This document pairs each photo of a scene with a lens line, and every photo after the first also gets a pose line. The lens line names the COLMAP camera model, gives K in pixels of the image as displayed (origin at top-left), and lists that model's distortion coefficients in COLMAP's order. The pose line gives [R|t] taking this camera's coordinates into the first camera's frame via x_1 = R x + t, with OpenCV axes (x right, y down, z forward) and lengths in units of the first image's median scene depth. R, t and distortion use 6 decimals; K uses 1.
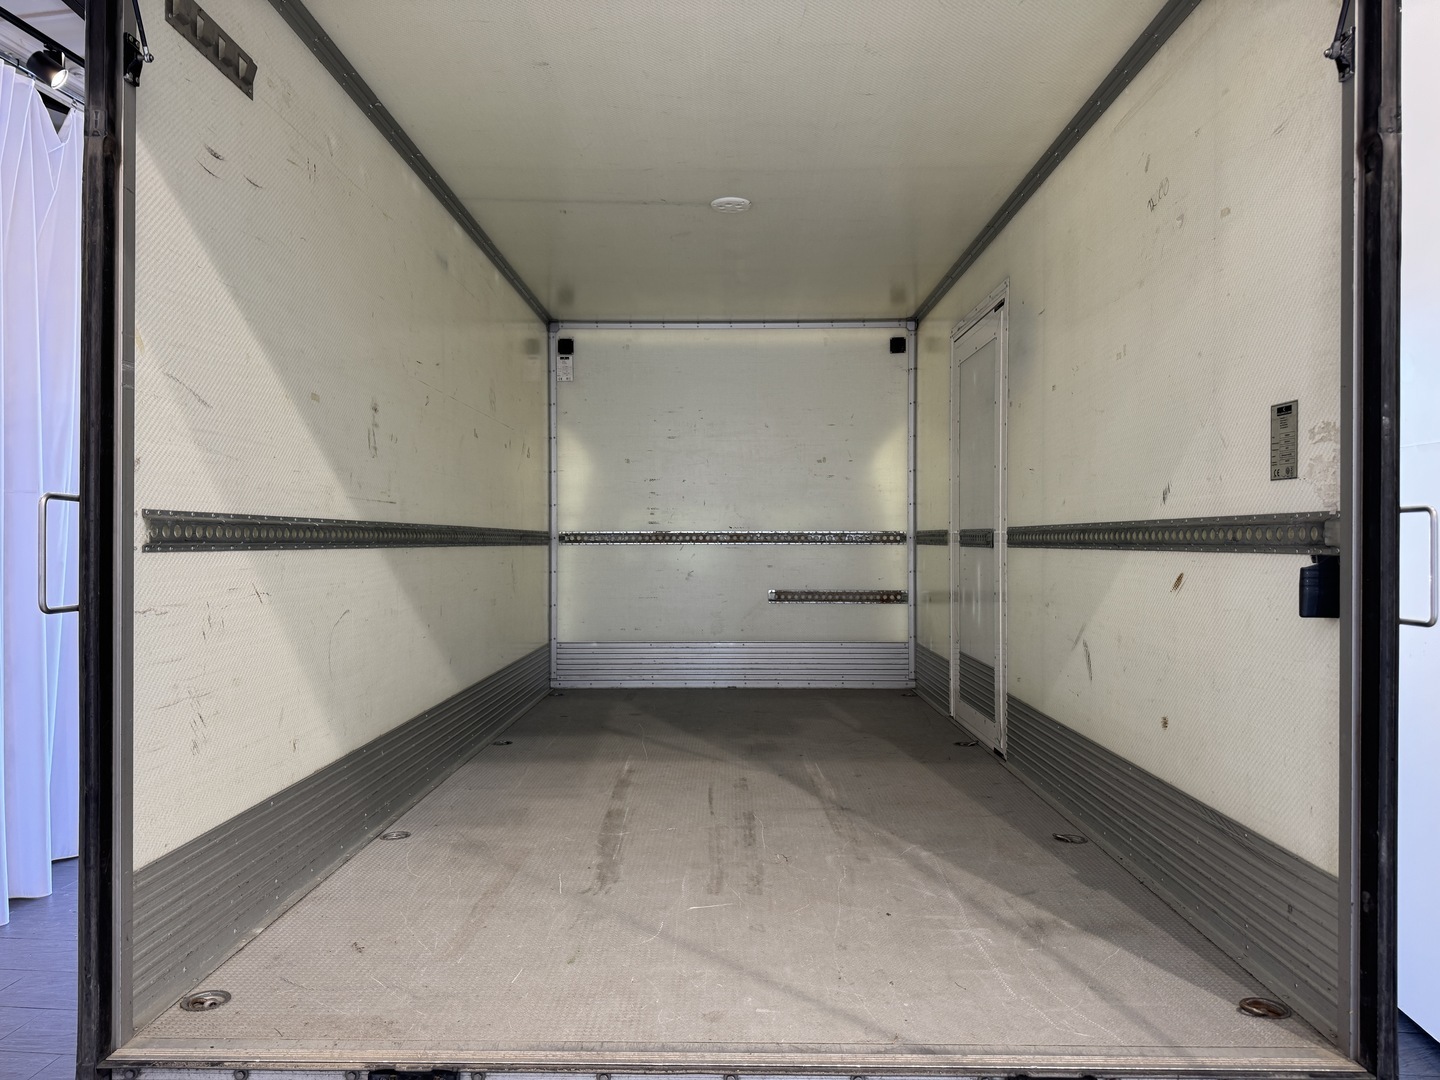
lens RADIAL K [[1038.6, 0, 720.0], [0, 1038.6, 540.0], [0, 0, 1]] dist [0.088193, -0.146949]
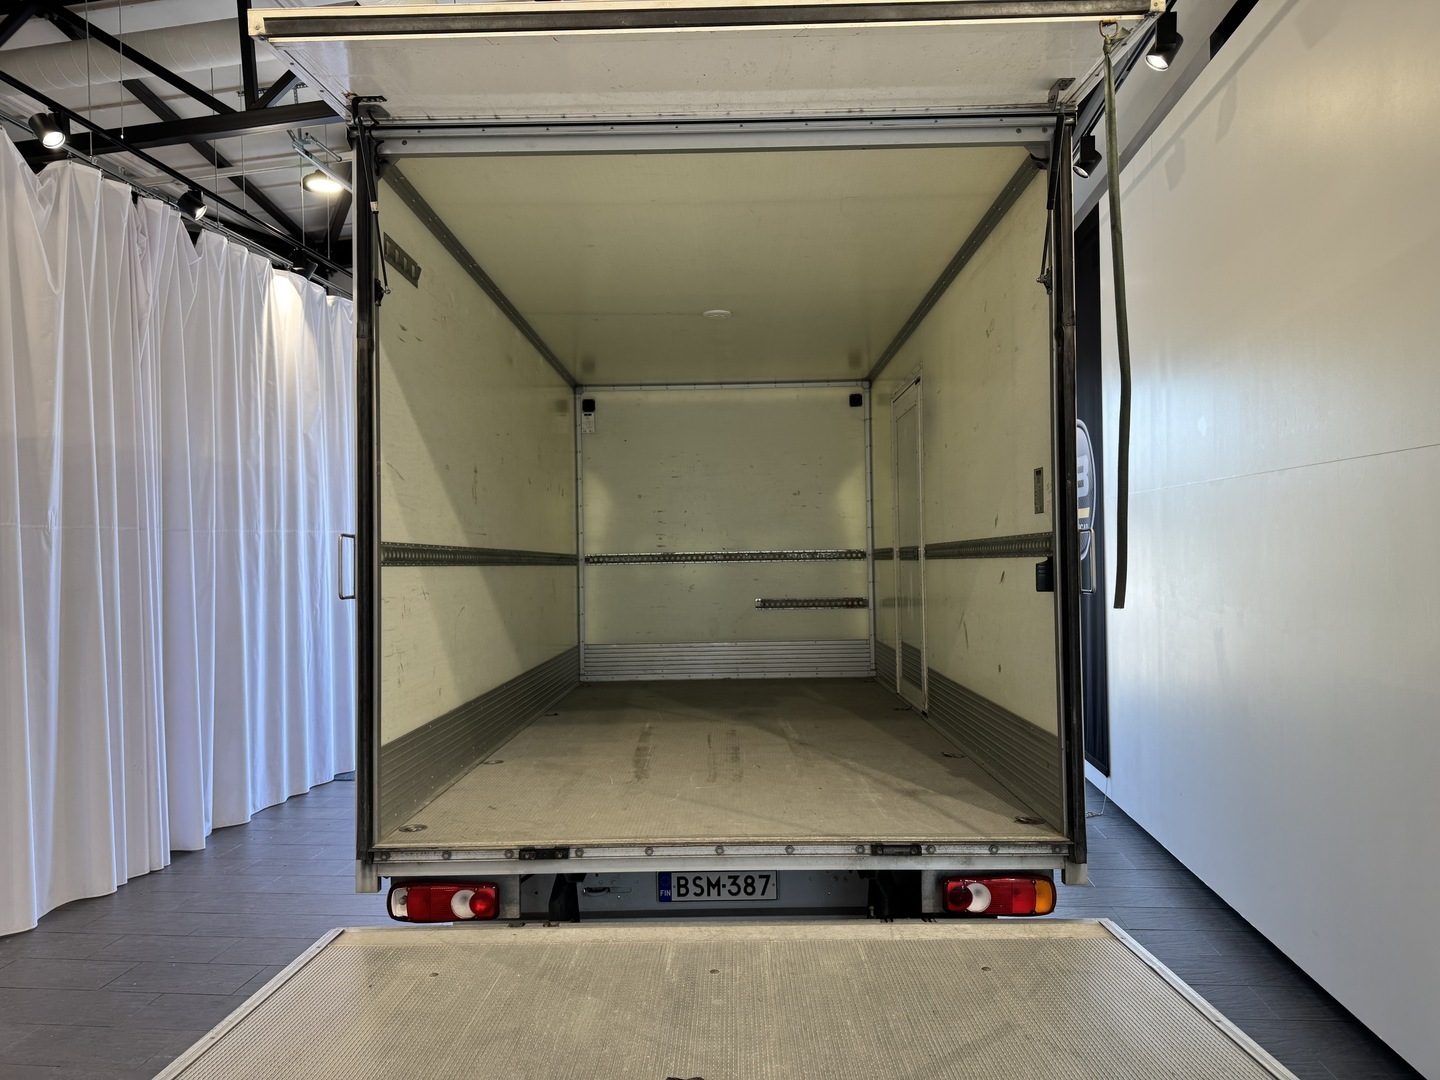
lens RADIAL K [[1038.6, 0, 720.0], [0, 1038.6, 540.0], [0, 0, 1]] dist [0.088193, -0.146949]
pose [[0.999860, -0.016717, -0.000126, 0.007925], [0.016710, 0.999606, -0.022539, 0.007055], [0.000503, 0.022533, 0.999746, -0.316145]]
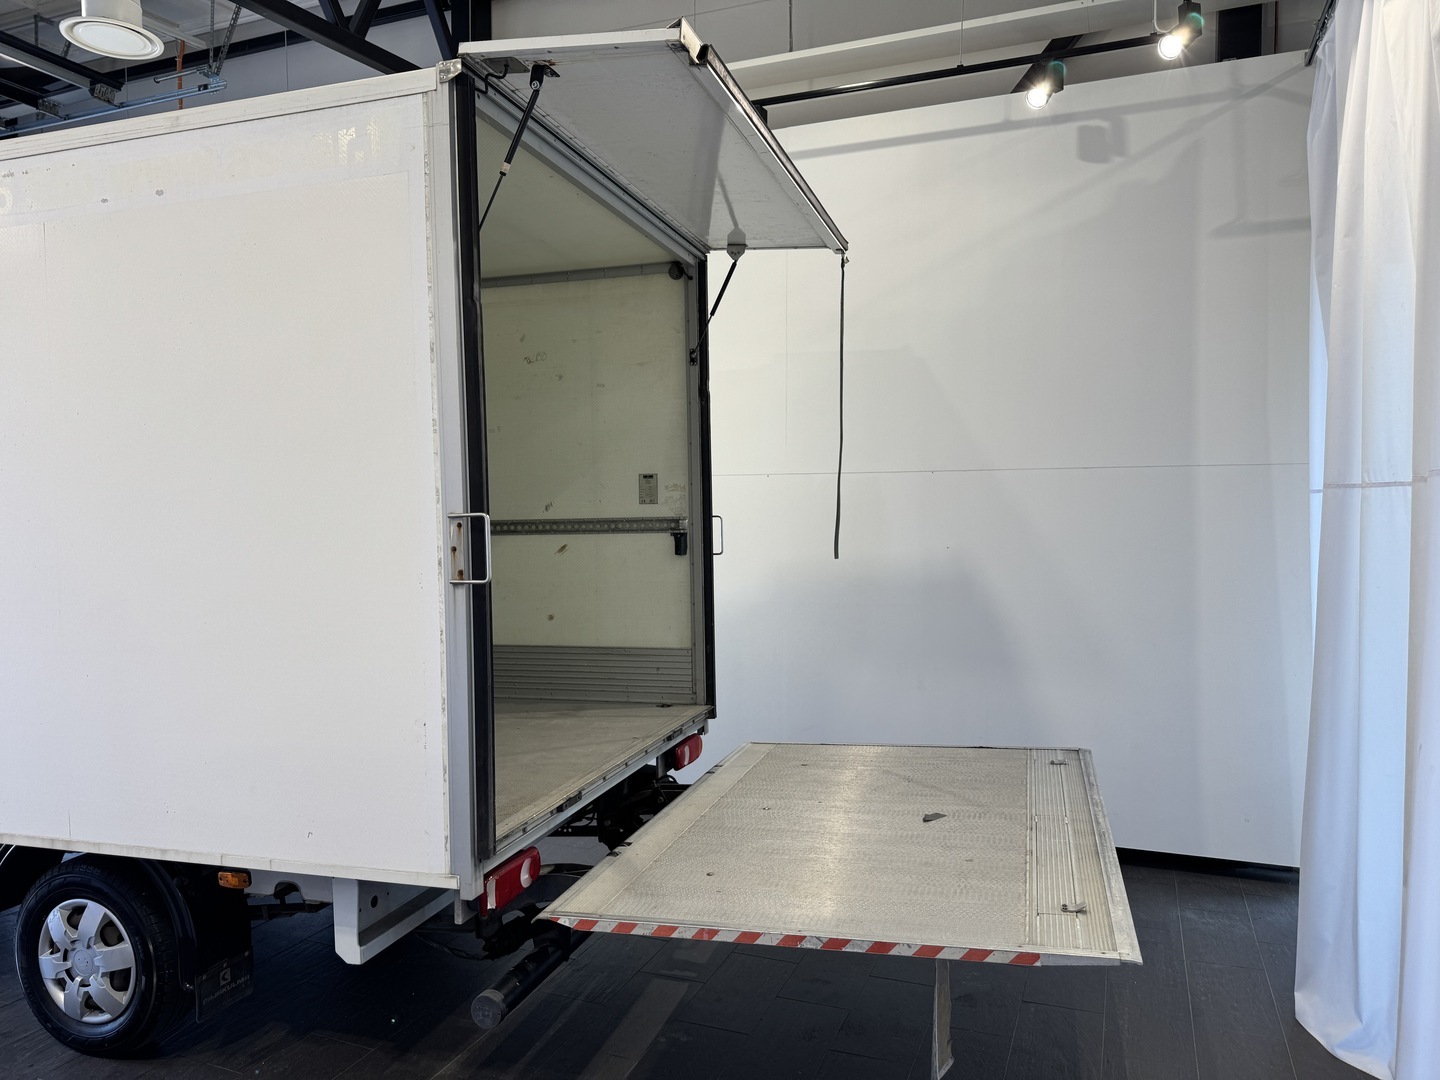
lens RADIAL K [[1038.6, 0, 720.0], [0, 1038.6, 540.0], [0, 0, 1]] dist [0.088193, -0.146949]
pose [[0.331211, -0.055030, 0.941951, -0.803284], [0.030021, 0.998407, 0.047772, -0.038362], [-0.943079, 0.012456, 0.332335, 0.000794]]
